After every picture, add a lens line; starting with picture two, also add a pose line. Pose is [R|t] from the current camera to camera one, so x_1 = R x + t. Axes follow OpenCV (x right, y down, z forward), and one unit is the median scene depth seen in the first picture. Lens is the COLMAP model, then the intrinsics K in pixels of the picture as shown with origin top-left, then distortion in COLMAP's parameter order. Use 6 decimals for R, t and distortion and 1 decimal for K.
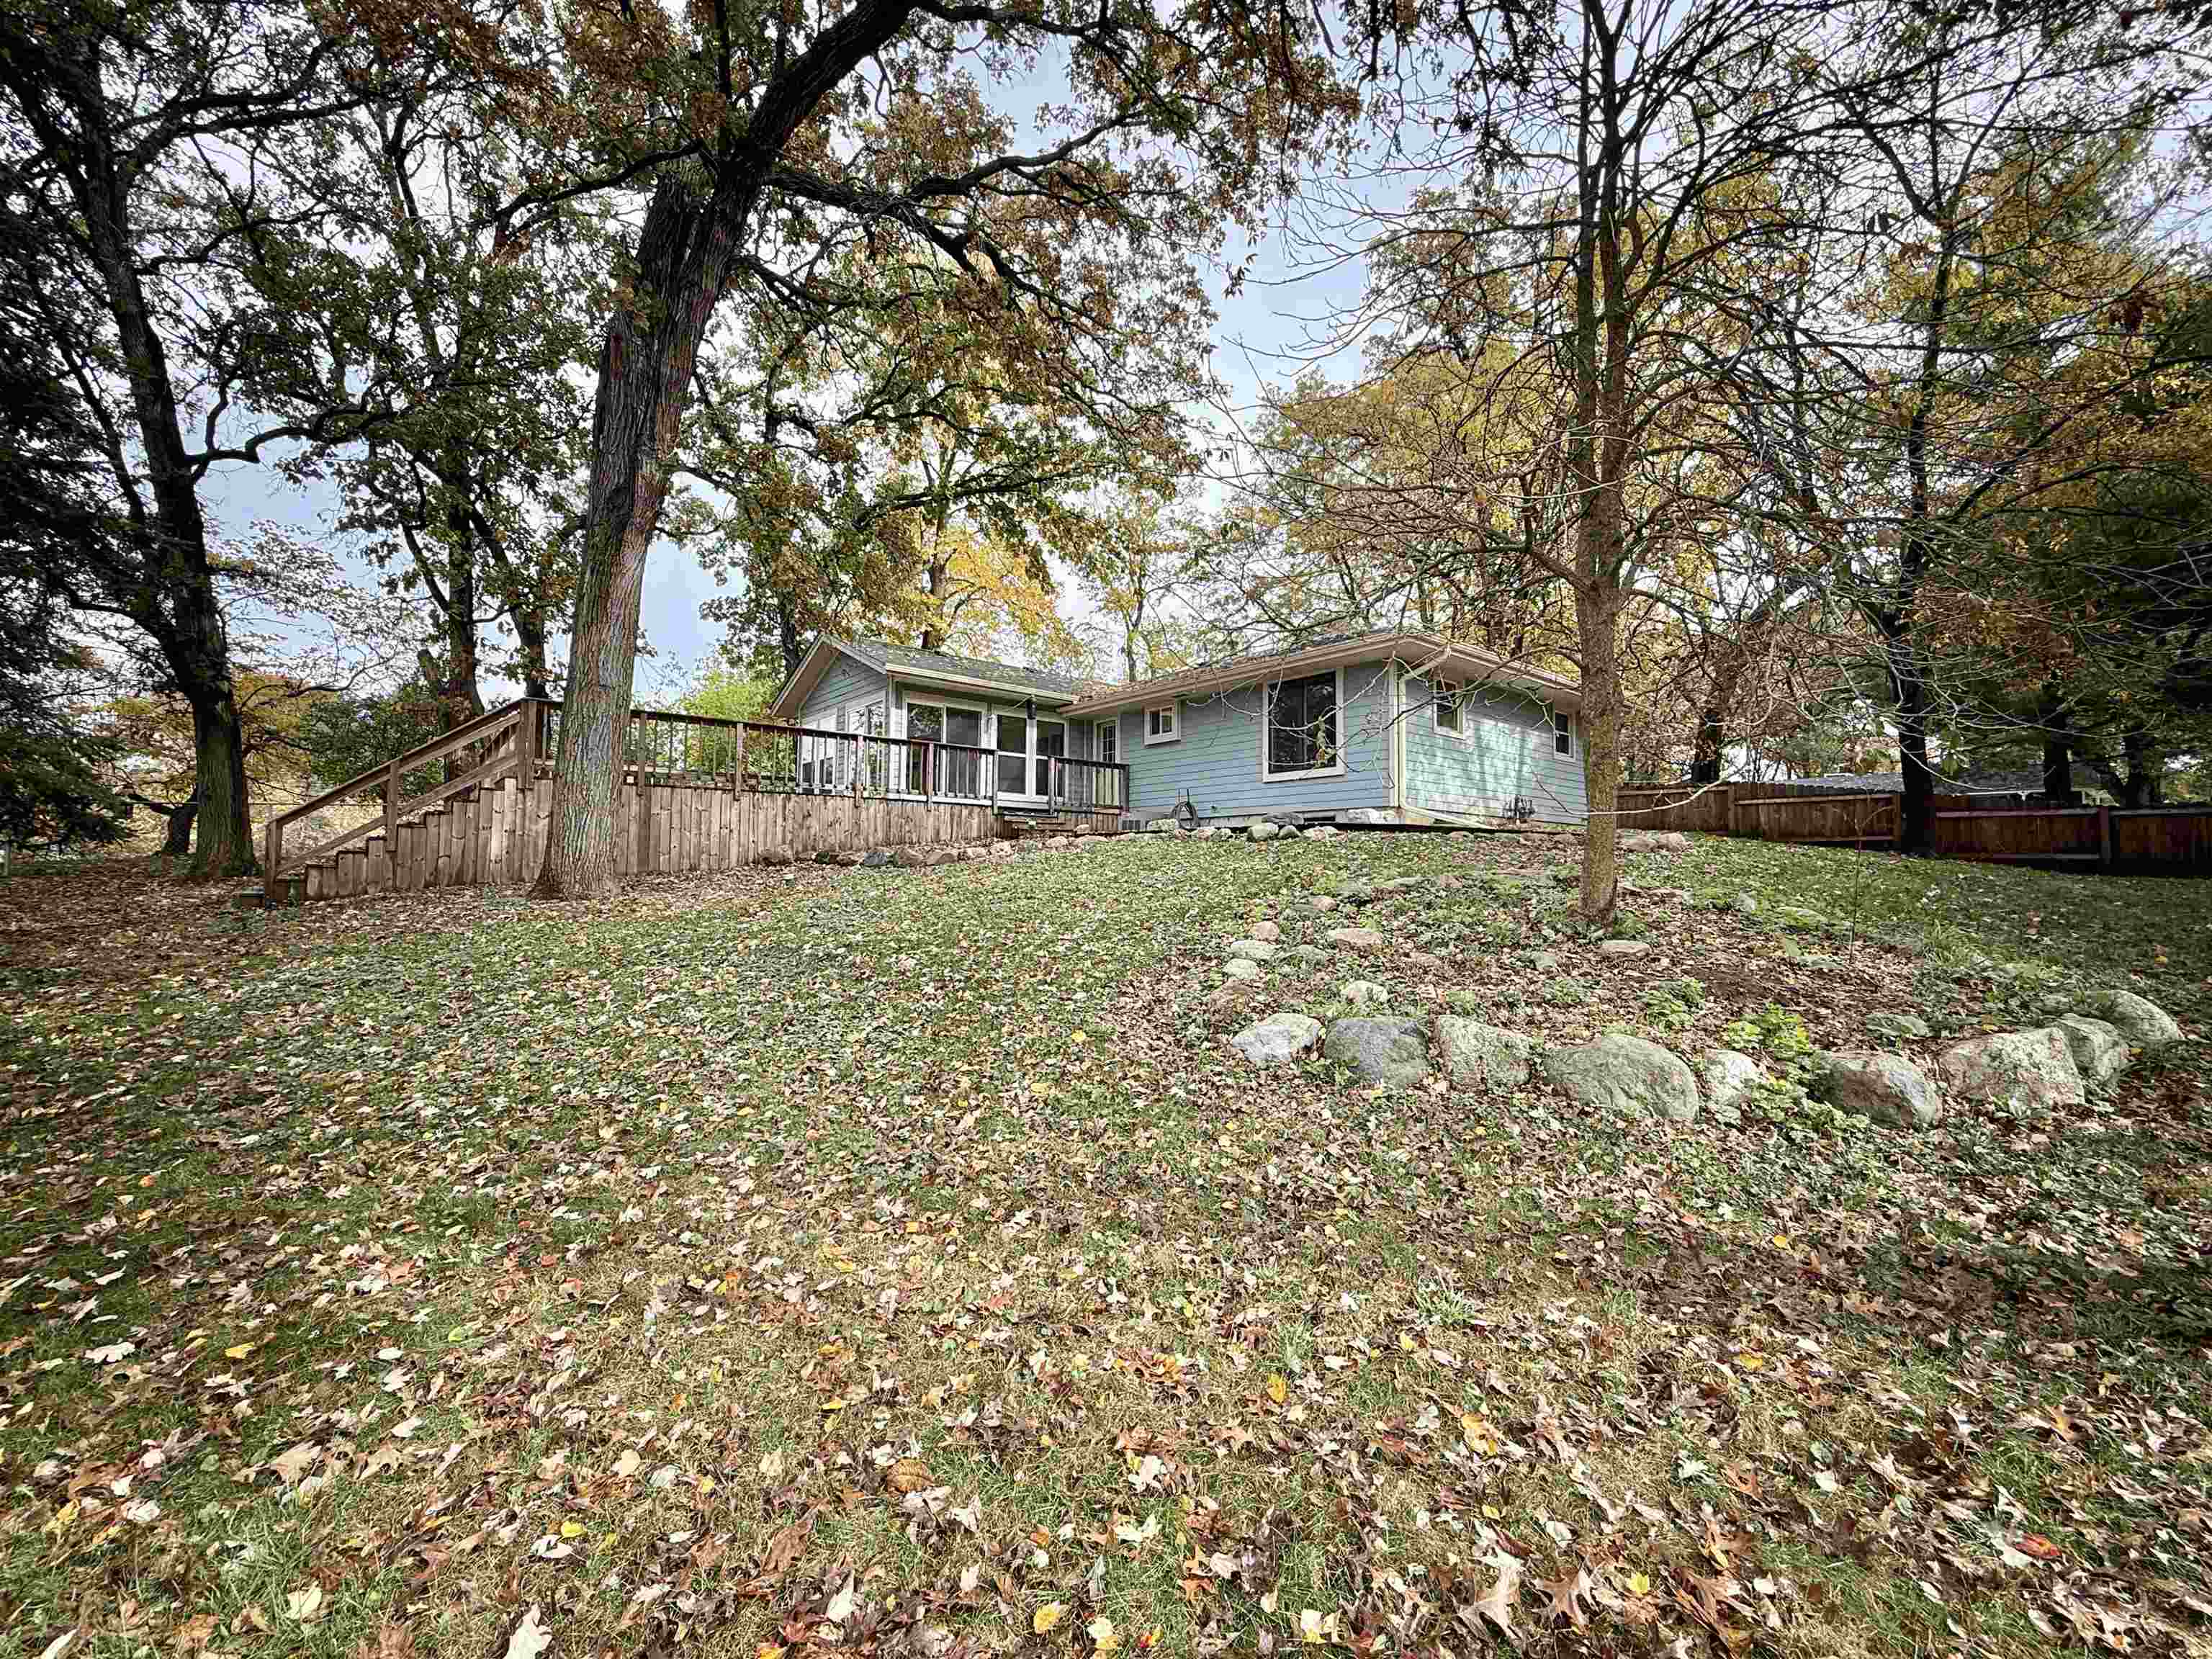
lens RADIAL K [[885.3, 0, 1106.0], [0, 885.3, 829.5], [0, 0, 1]] dist [0.010306, 0.000064]
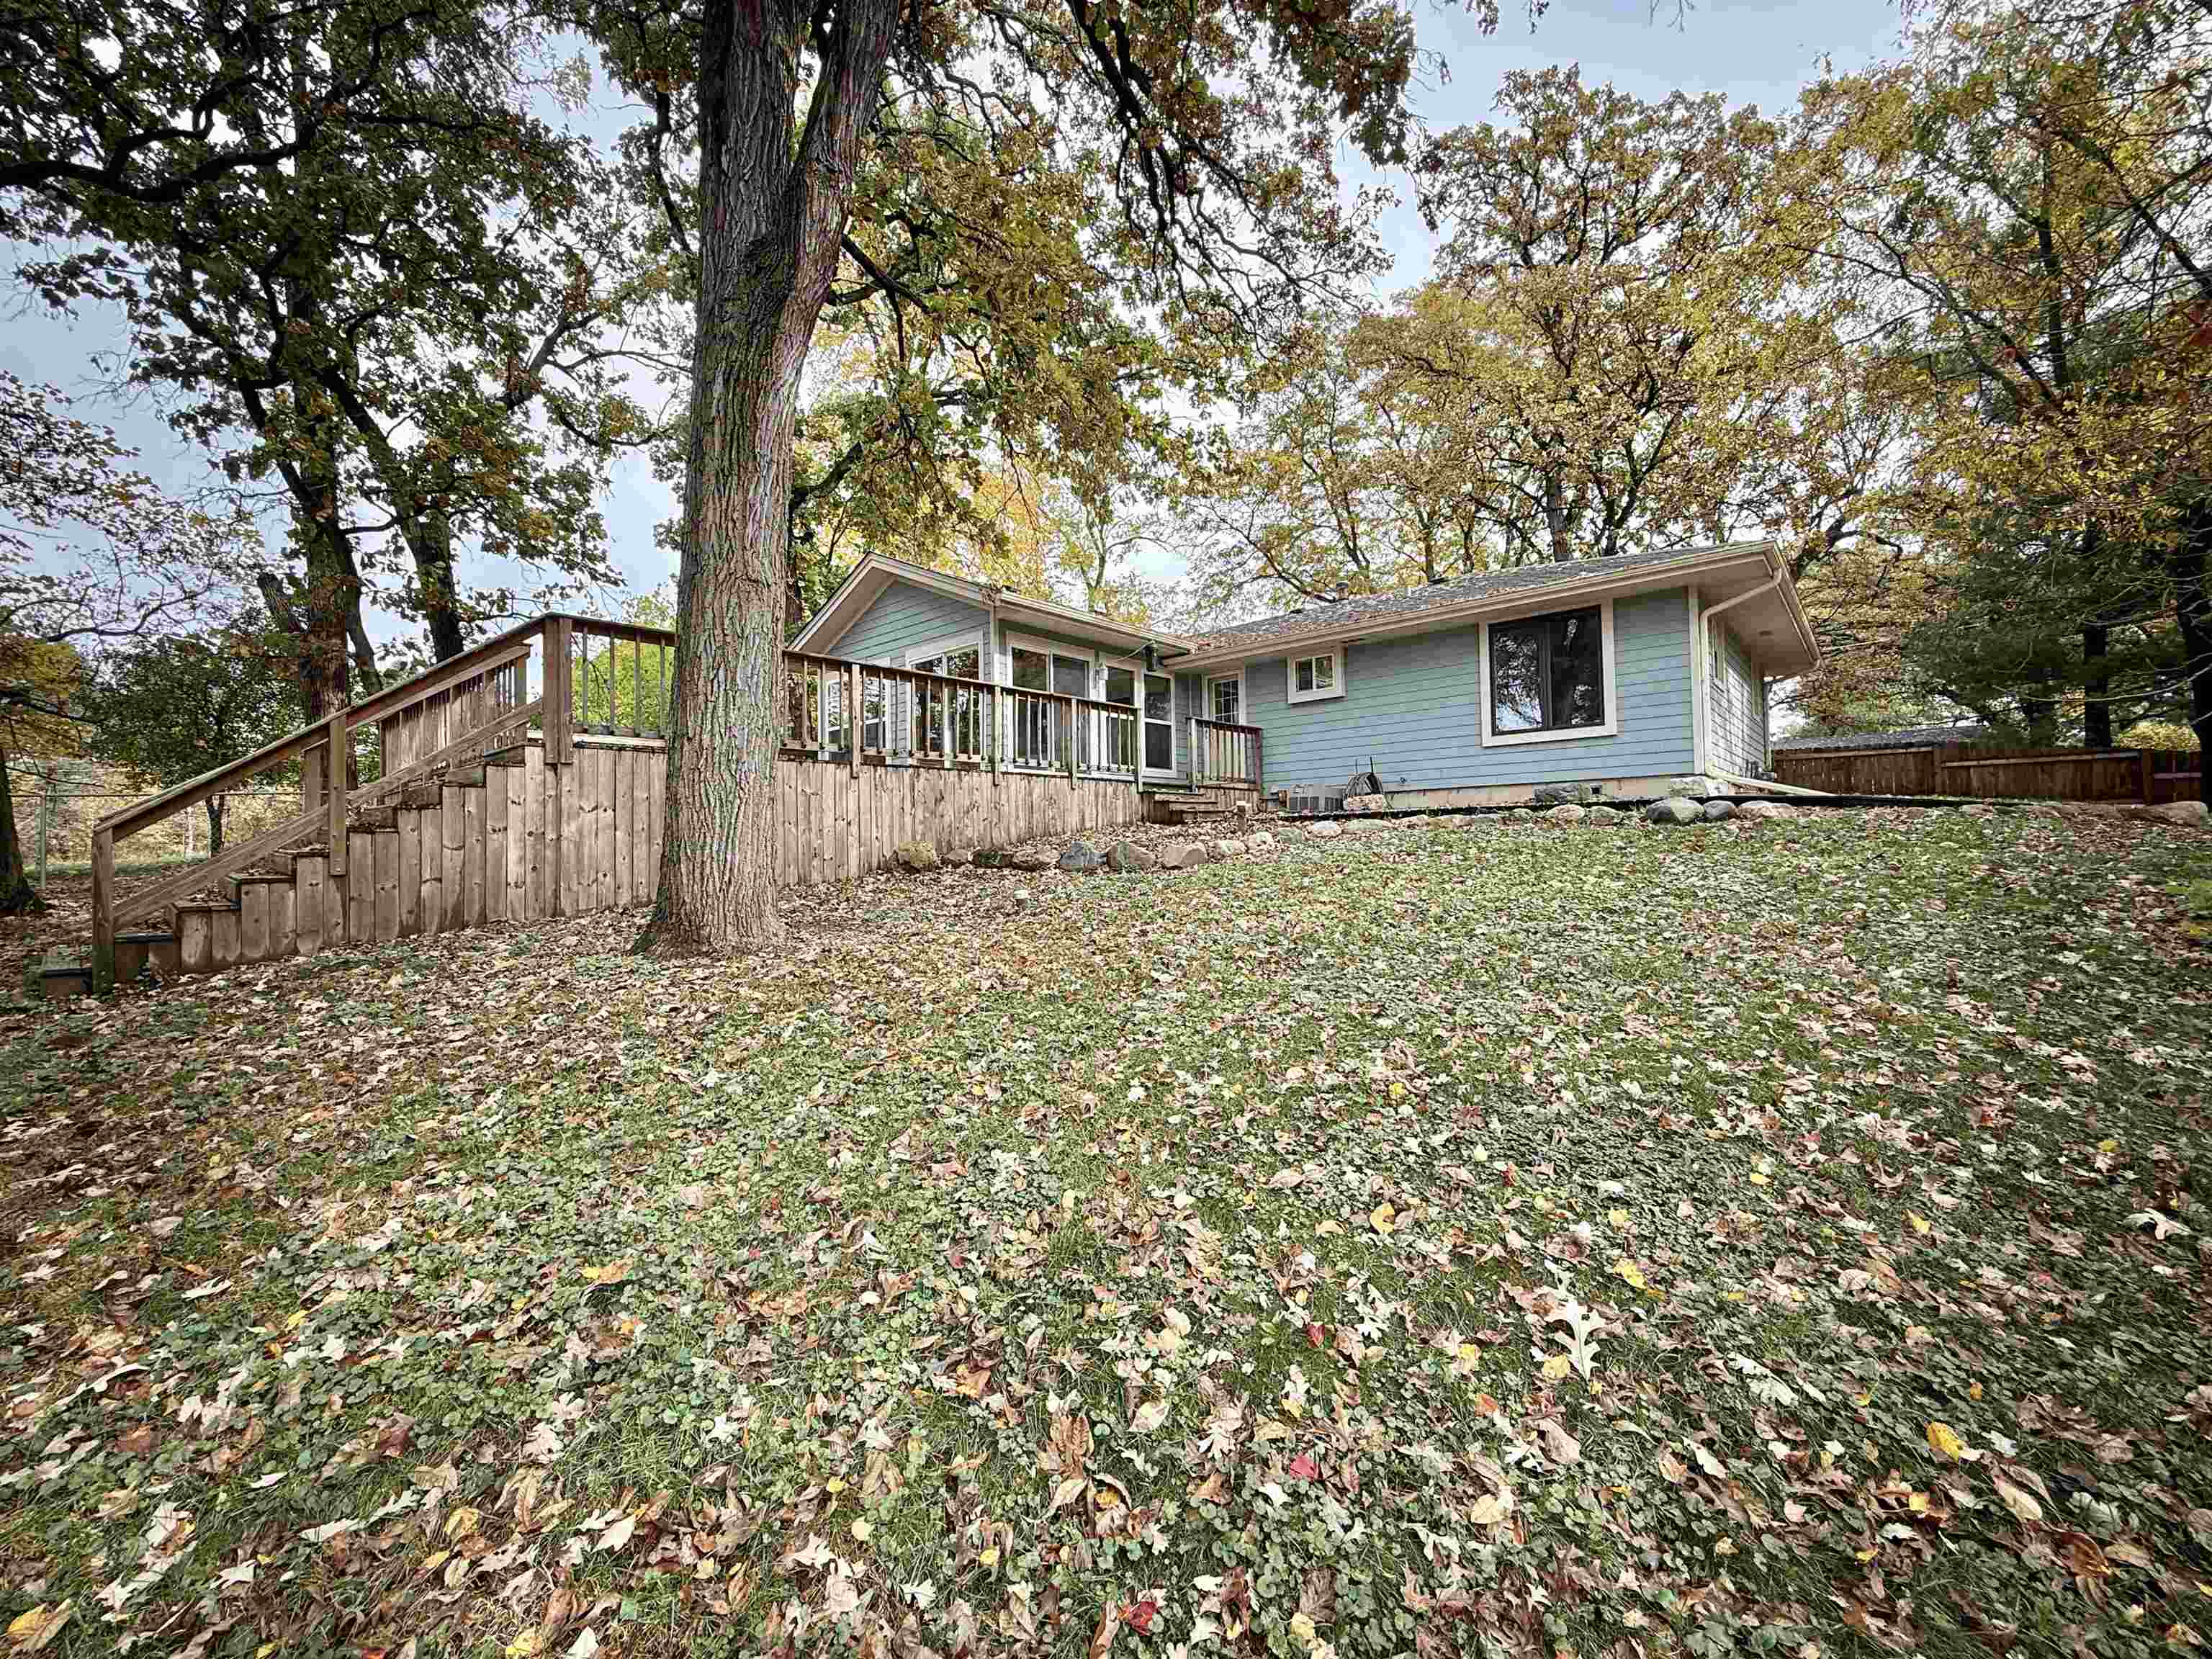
lens RADIAL K [[880.2, 0, 1100.5], [0, 880.2, 827.3], [0, 0, 1]] dist [0.000128, 0.000010]
pose [[0.987663, -0.024766, 0.154621, -0.257176], [0.021158, 0.999465, 0.024940, -0.006359], [-0.155156, -0.021361, 0.987659, 0.234890]]
